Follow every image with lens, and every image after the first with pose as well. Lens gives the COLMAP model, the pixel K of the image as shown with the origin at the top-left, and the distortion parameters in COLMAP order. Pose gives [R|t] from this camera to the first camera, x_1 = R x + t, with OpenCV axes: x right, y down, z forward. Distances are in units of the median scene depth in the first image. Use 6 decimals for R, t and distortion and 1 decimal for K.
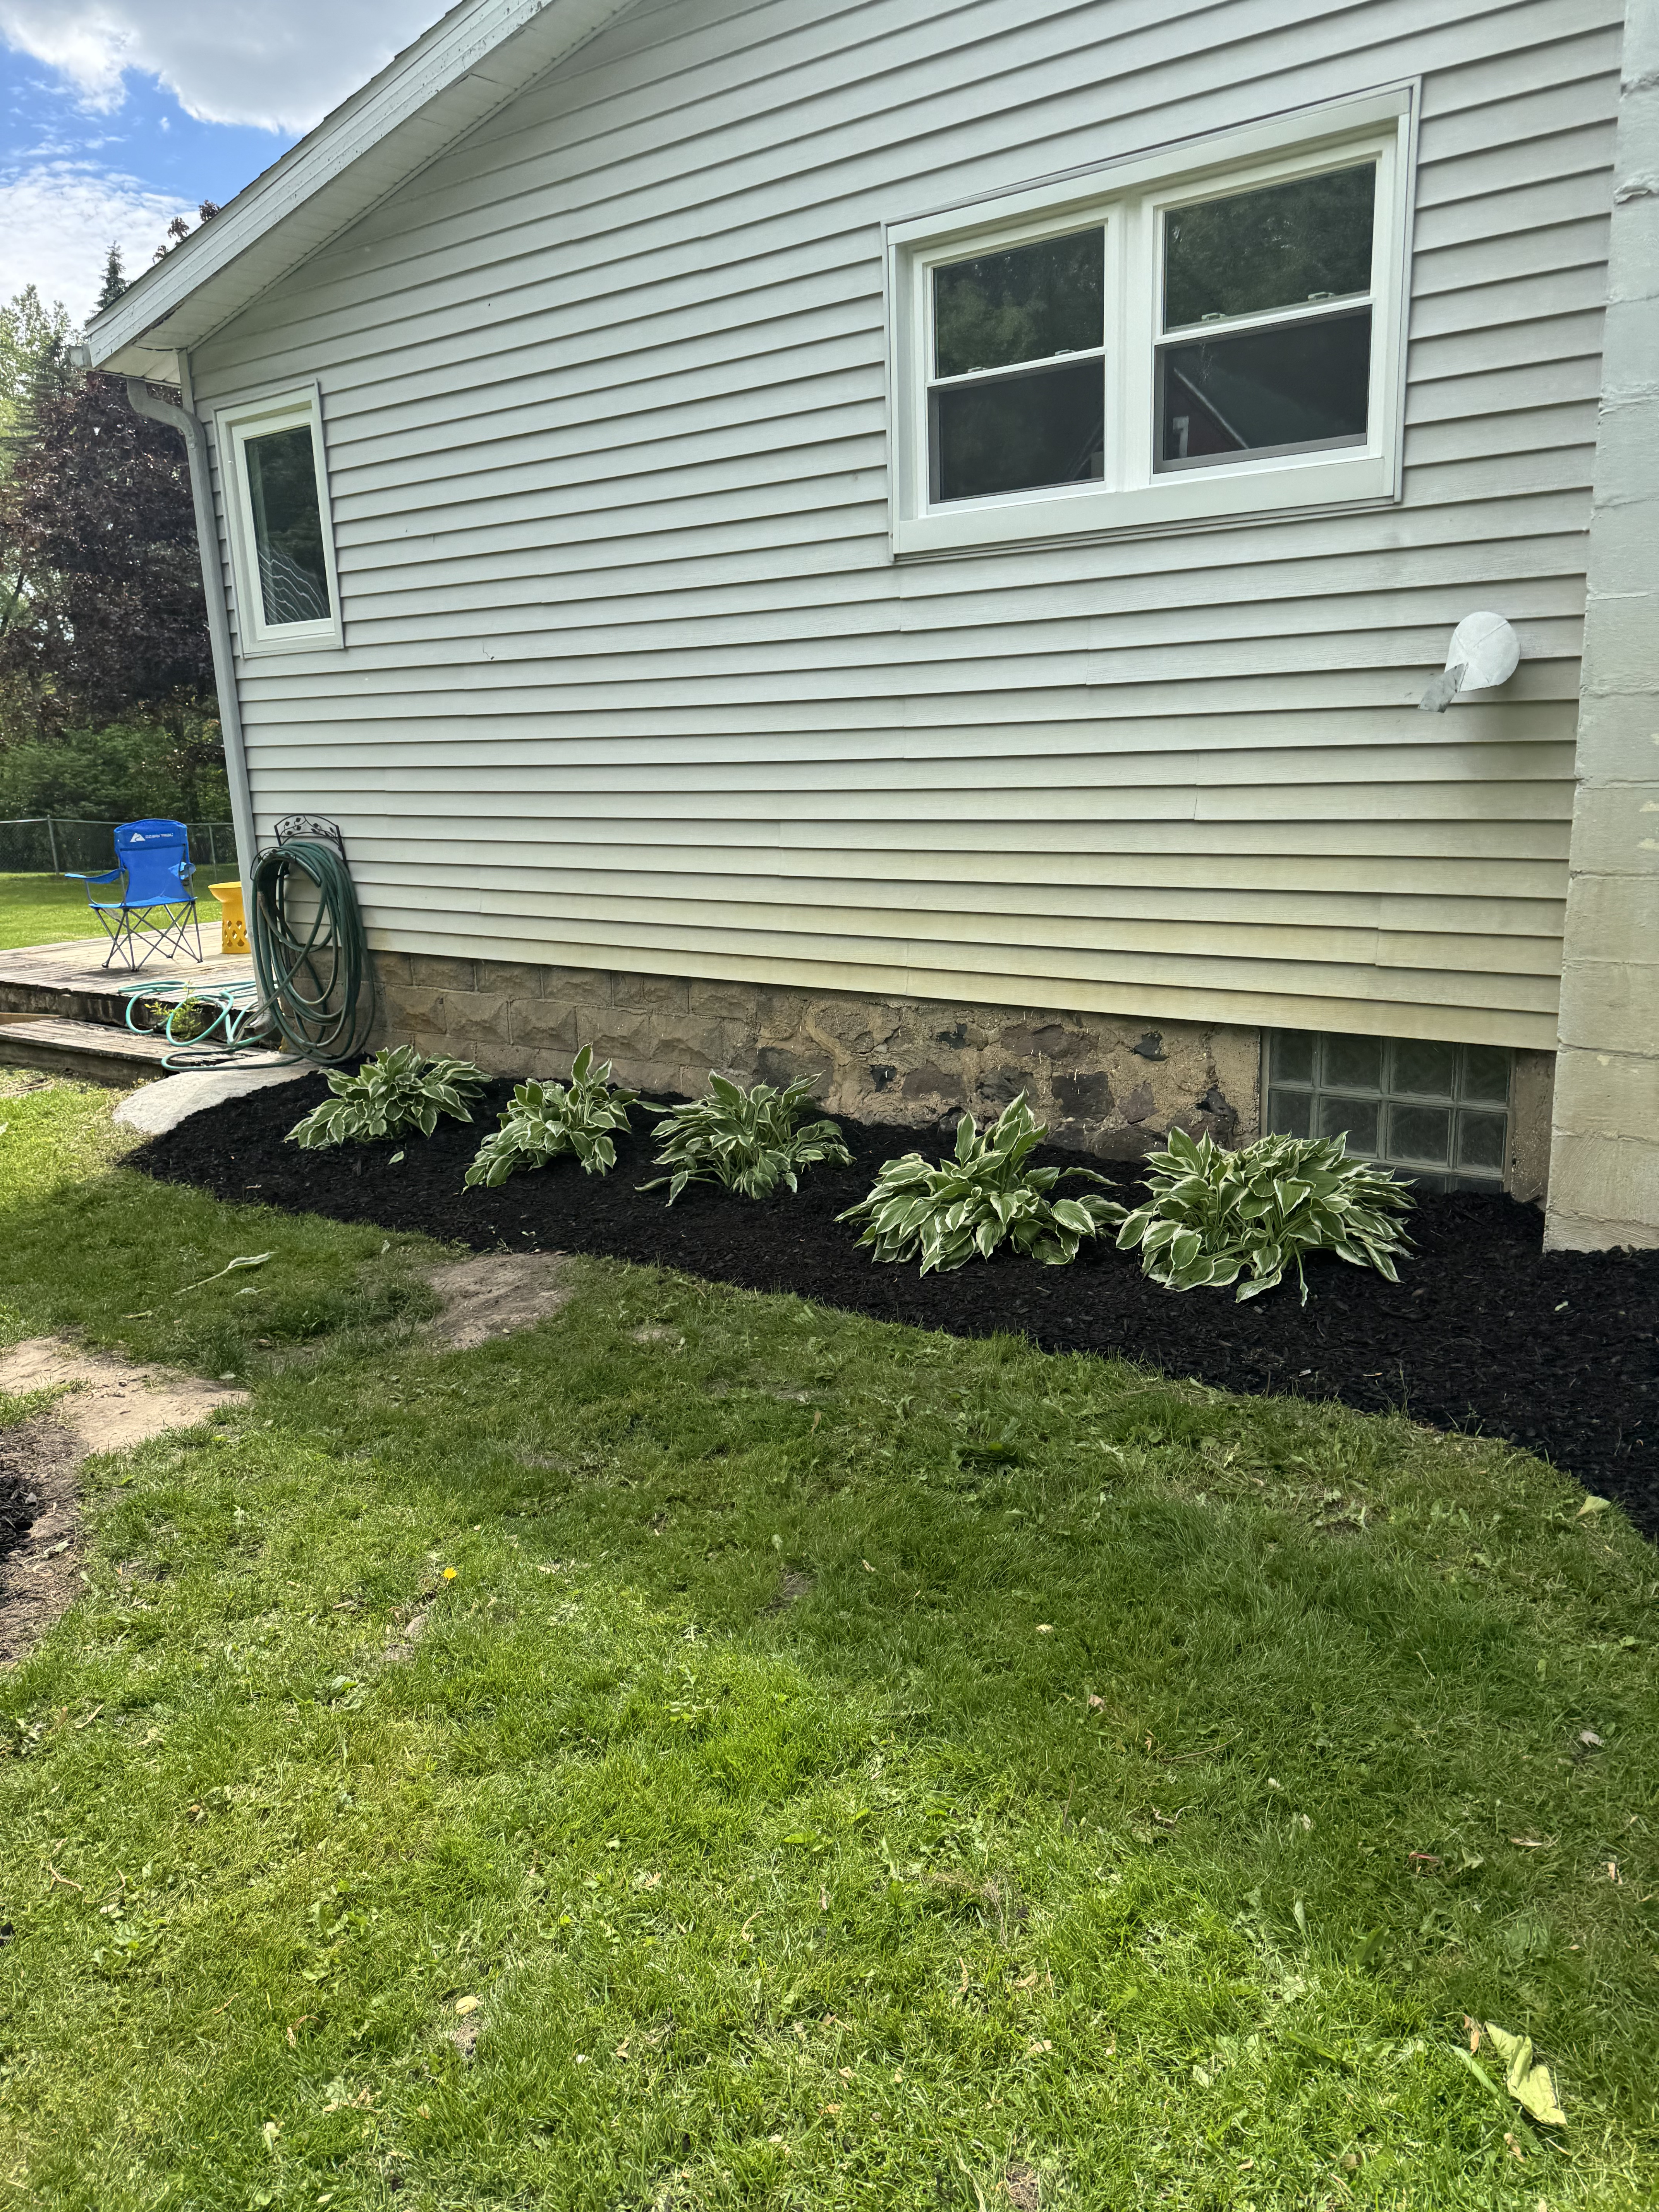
lens RADIAL K [[1557.6, 0, 829.5], [0, 1557.6, 1106.0], [0, 0, 1]] dist [0.001328, -0.001759]
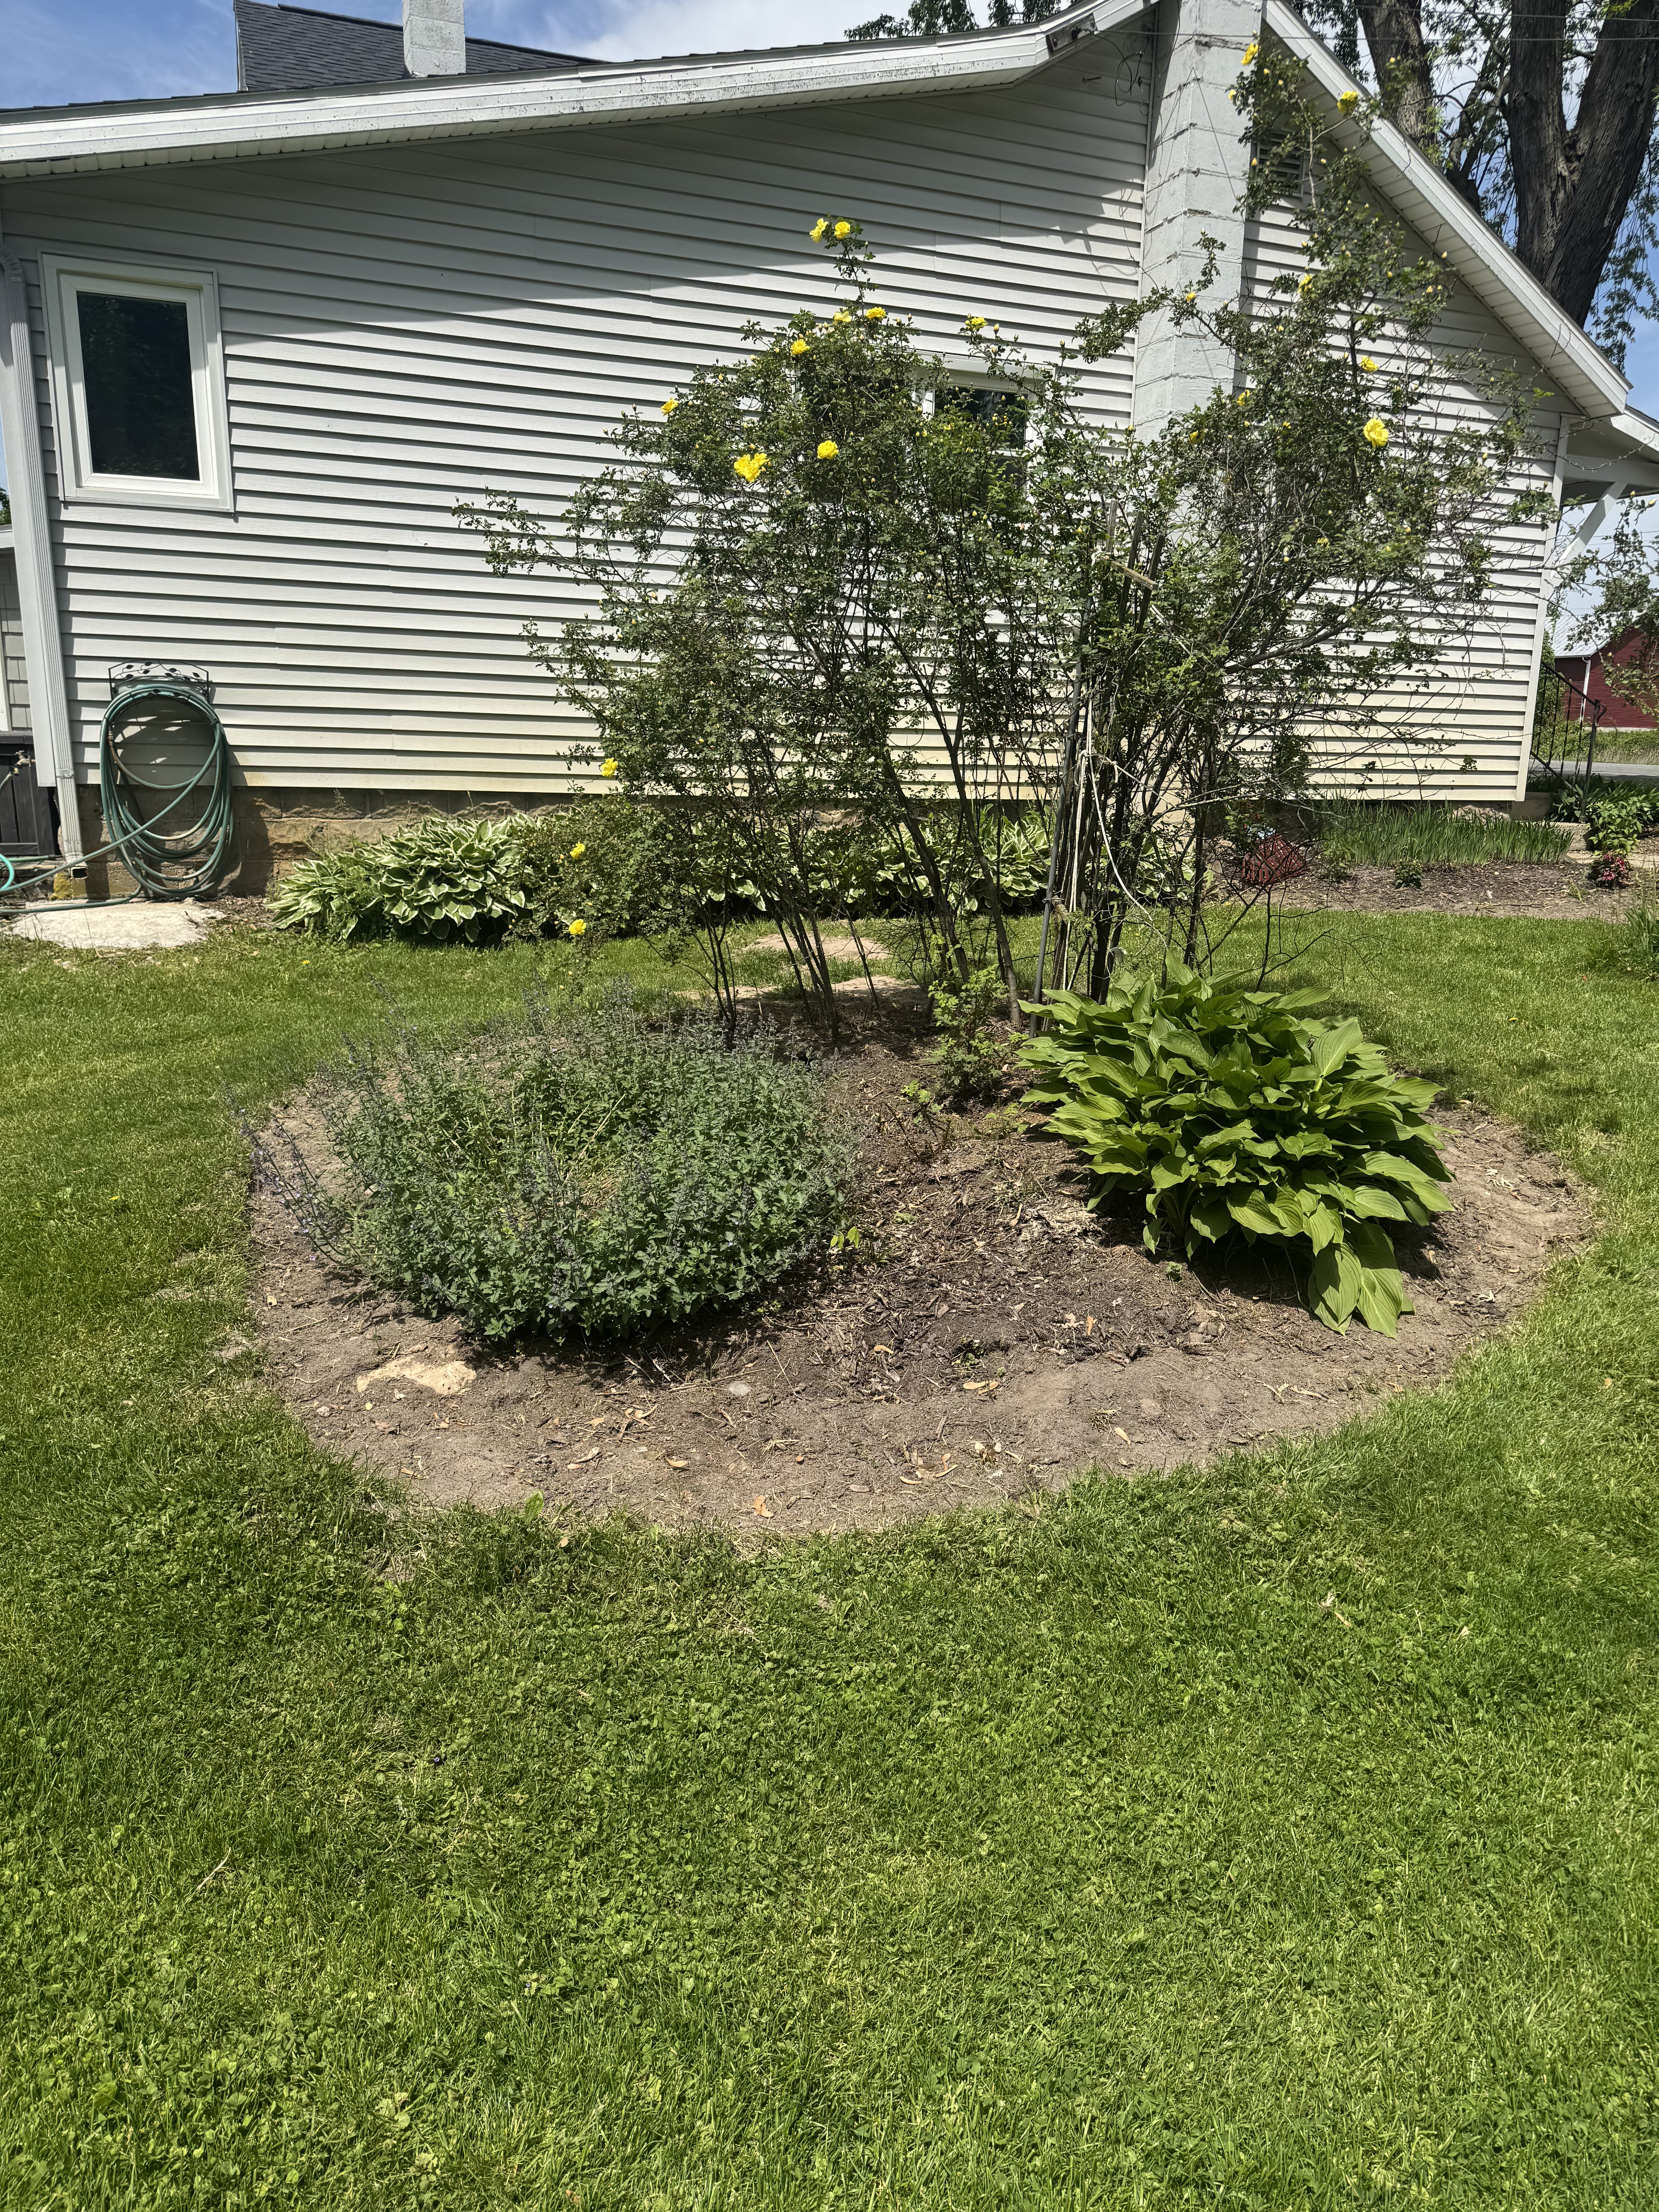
lens RADIAL K [[1498.2, 0, 829.5], [0, 1498.2, 1106.0], [0, 0, 1]] dist [-0.001965, 0.000004]
pose [[0.555760, -0.156564, 0.816467, -1.277445], [0.138574, 0.985813, 0.094712, 0.110484], [-0.819712, 0.060504, 0.569571, 0.060463]]
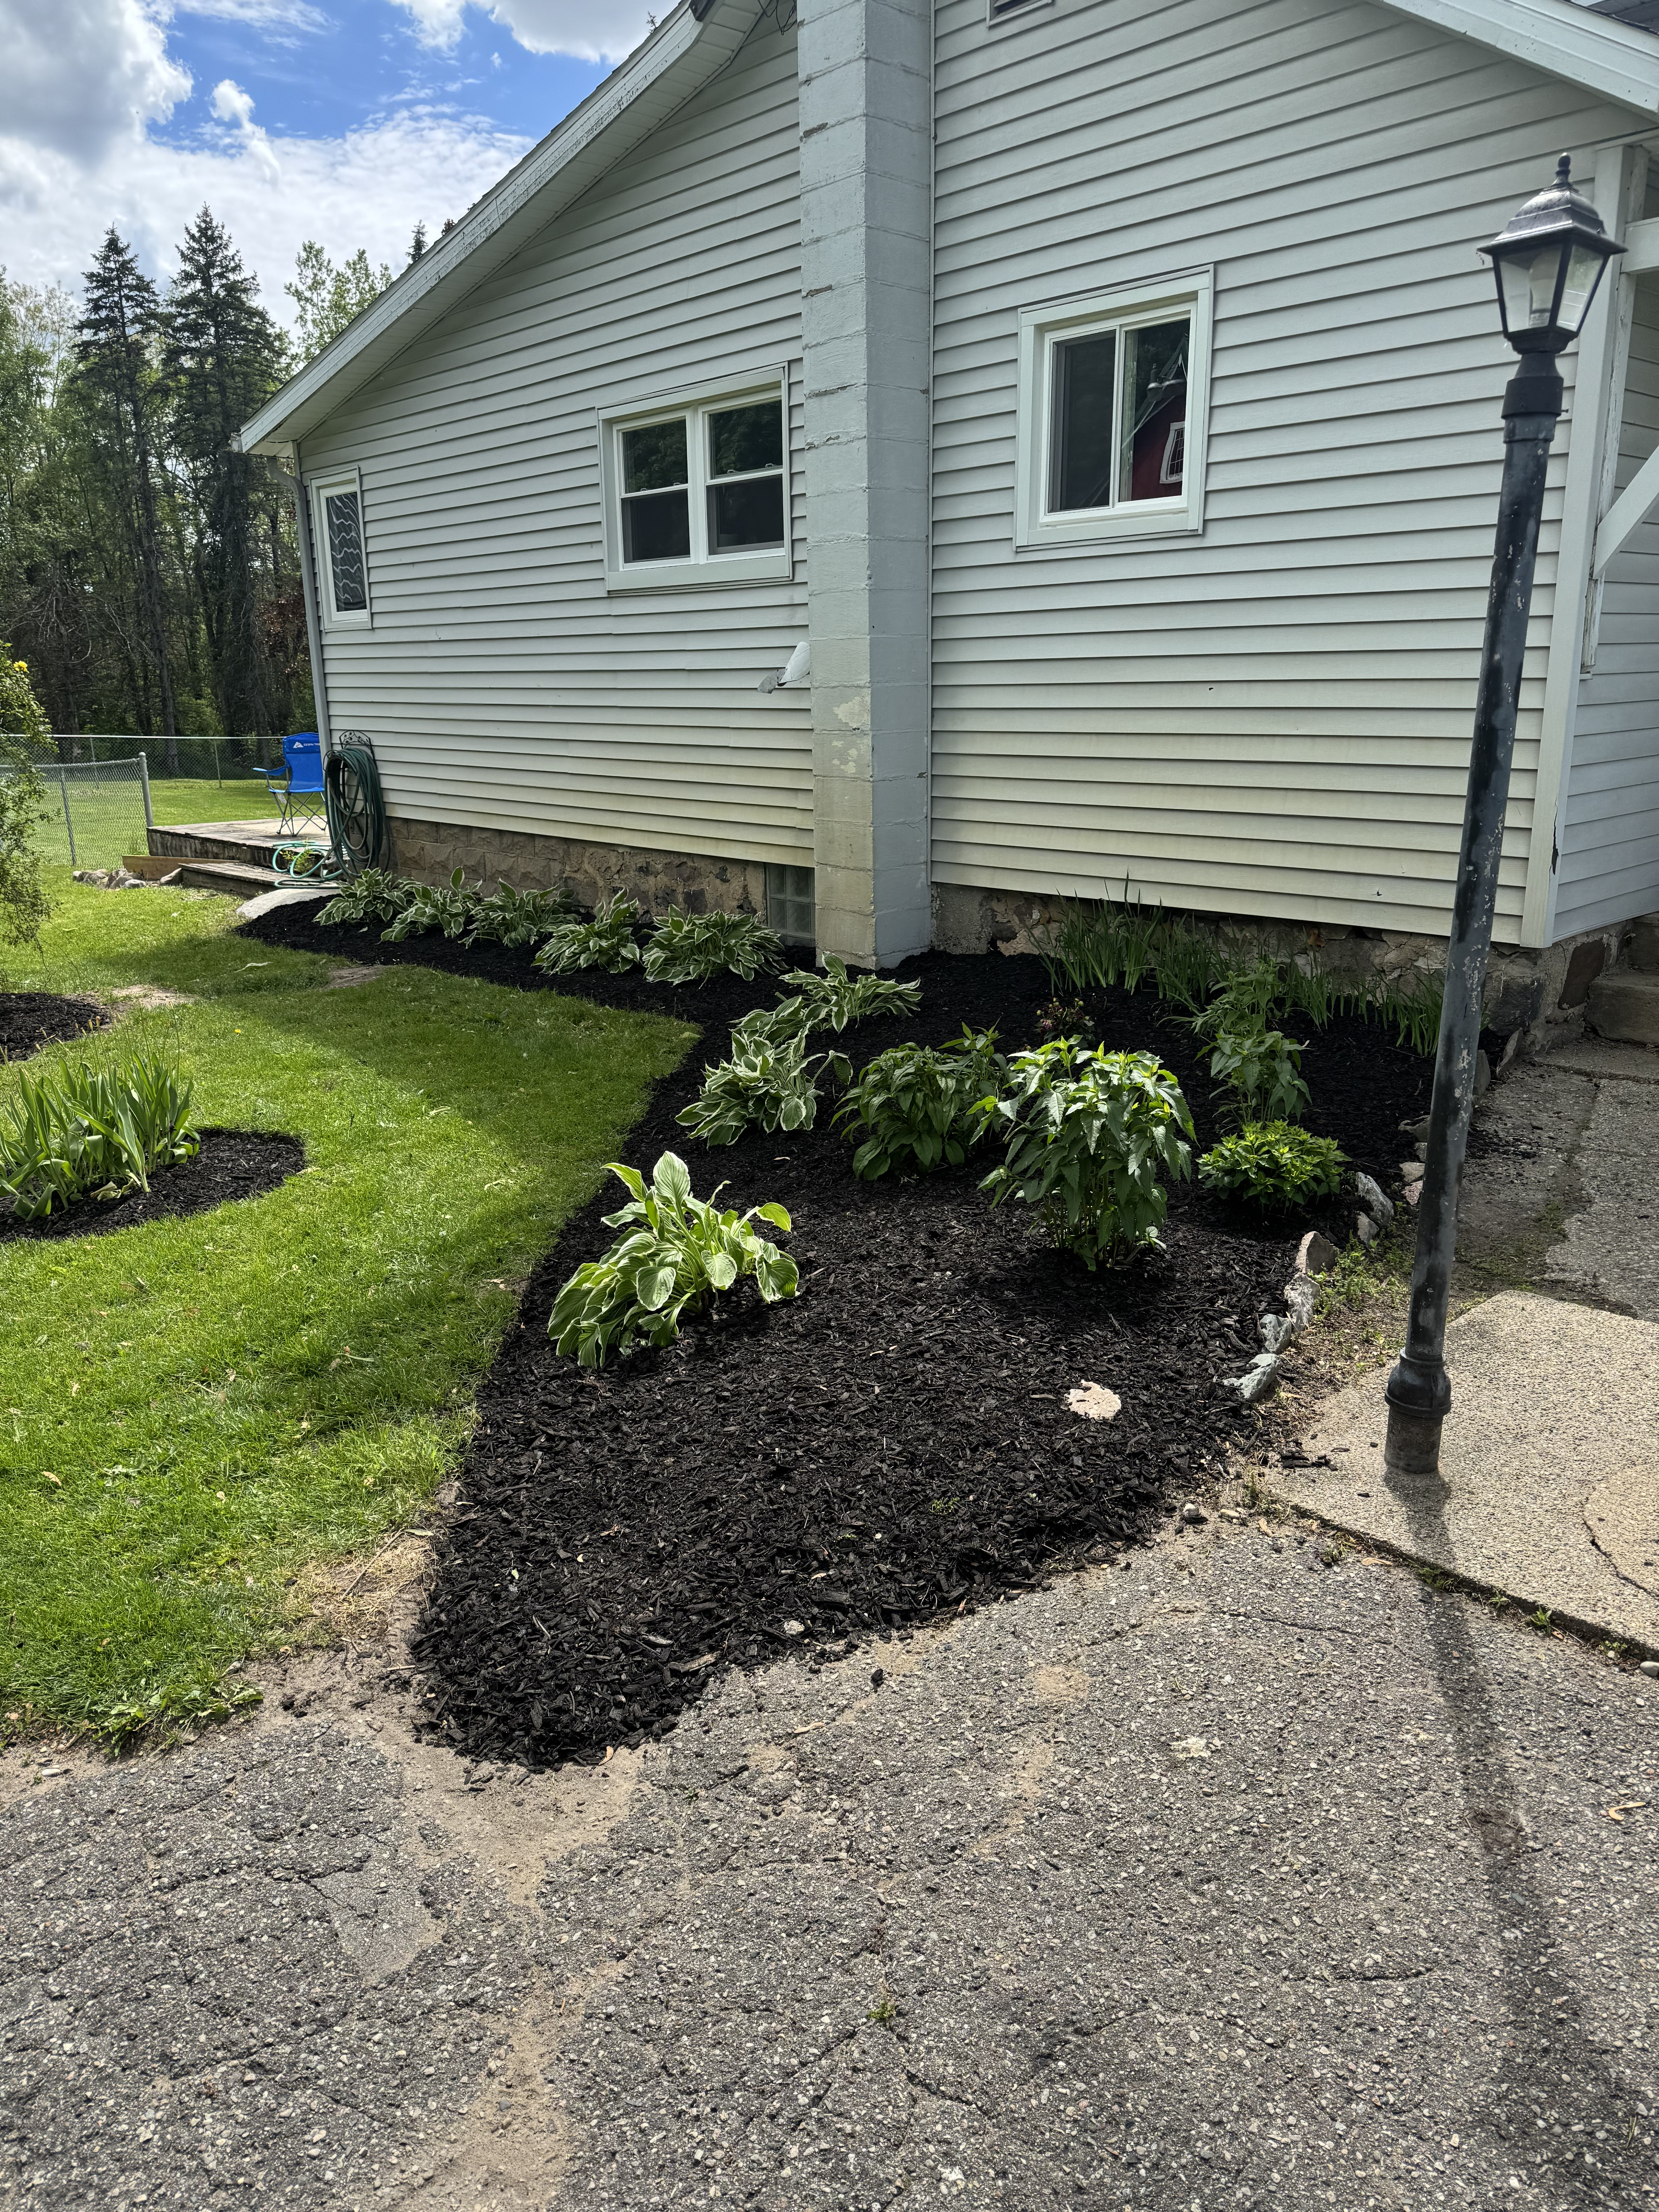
lens RADIAL K [[1558.4, 0, 821.9], [0, 1558.4, 1132.5], [0, 0, 1]] dist [-0.000476, -0.004138]
pose [[0.981016, 0.077860, -0.177611, 0.606358], [-0.068396, 0.995923, 0.058808, 0.132675], [0.181466, -0.045544, 0.982342, -0.688648]]
